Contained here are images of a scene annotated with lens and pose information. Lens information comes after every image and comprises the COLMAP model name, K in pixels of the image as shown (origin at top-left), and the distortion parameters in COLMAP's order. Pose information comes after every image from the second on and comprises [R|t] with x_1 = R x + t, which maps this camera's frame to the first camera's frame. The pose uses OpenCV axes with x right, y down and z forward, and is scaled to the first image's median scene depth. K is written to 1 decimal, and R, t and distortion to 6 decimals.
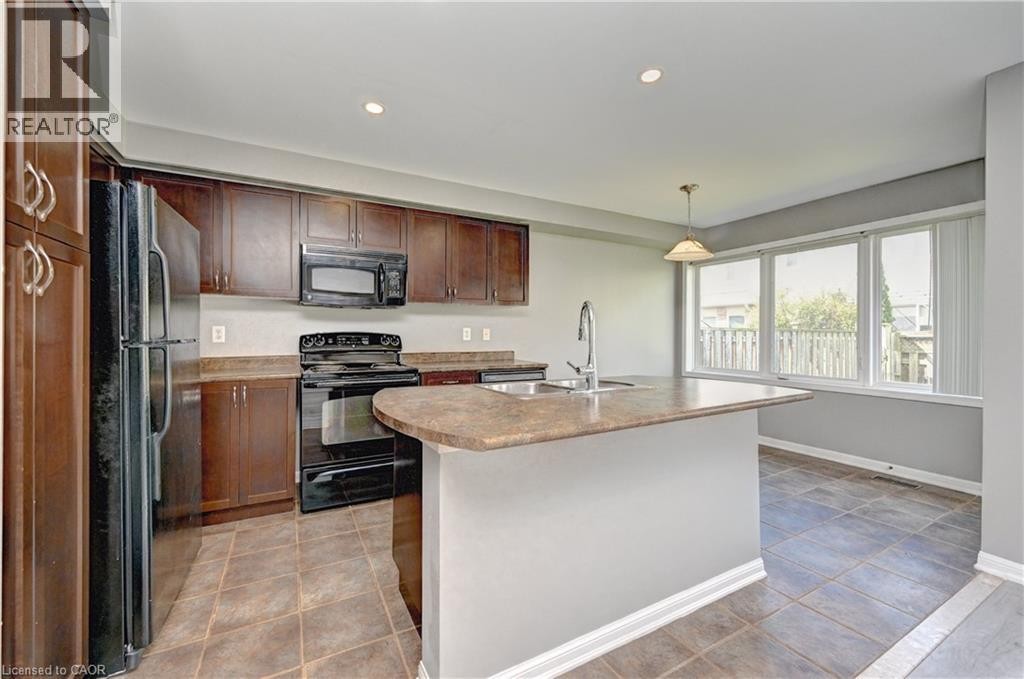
lens RADIAL K [[401.5, 0, 508.4], [0, 401.5, 334.8], [0, 0, 1]] dist [-0.000657, -0.000015]
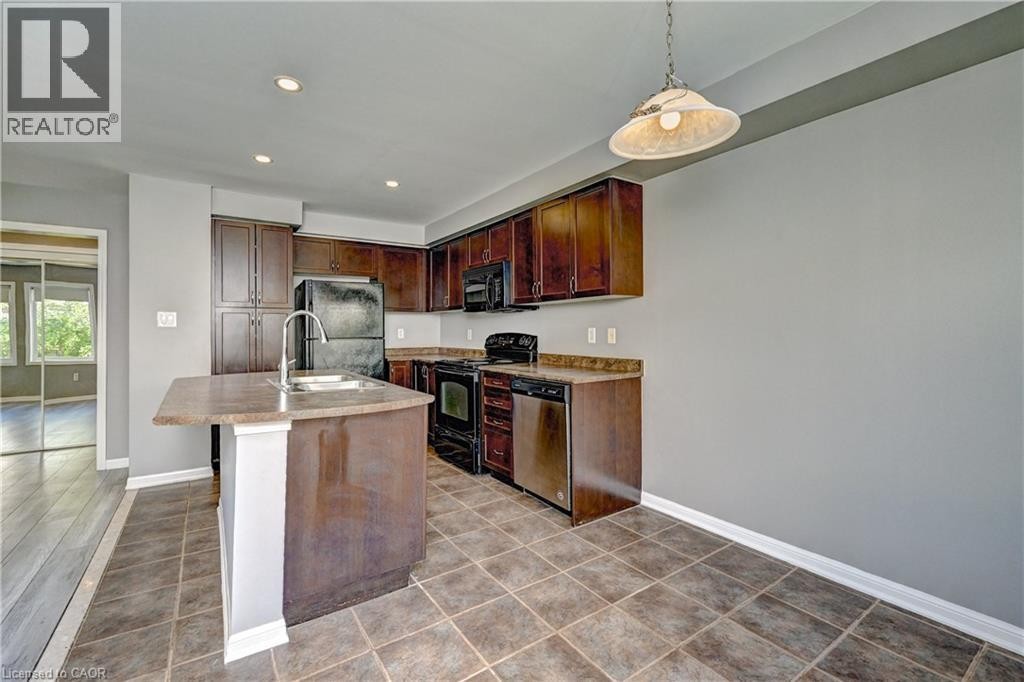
lens RADIAL K [[444.3, 0, 510.6], [0, 444.3, 334.2], [0, 0, 1]] dist [-0.000037, 0.000001]
pose [[0.102994, -0.001107, -0.994681, 0.834872], [-0.011363, 0.999933, -0.002290, -0.000063], [0.994617, 0.011538, 0.102975, 0.794562]]
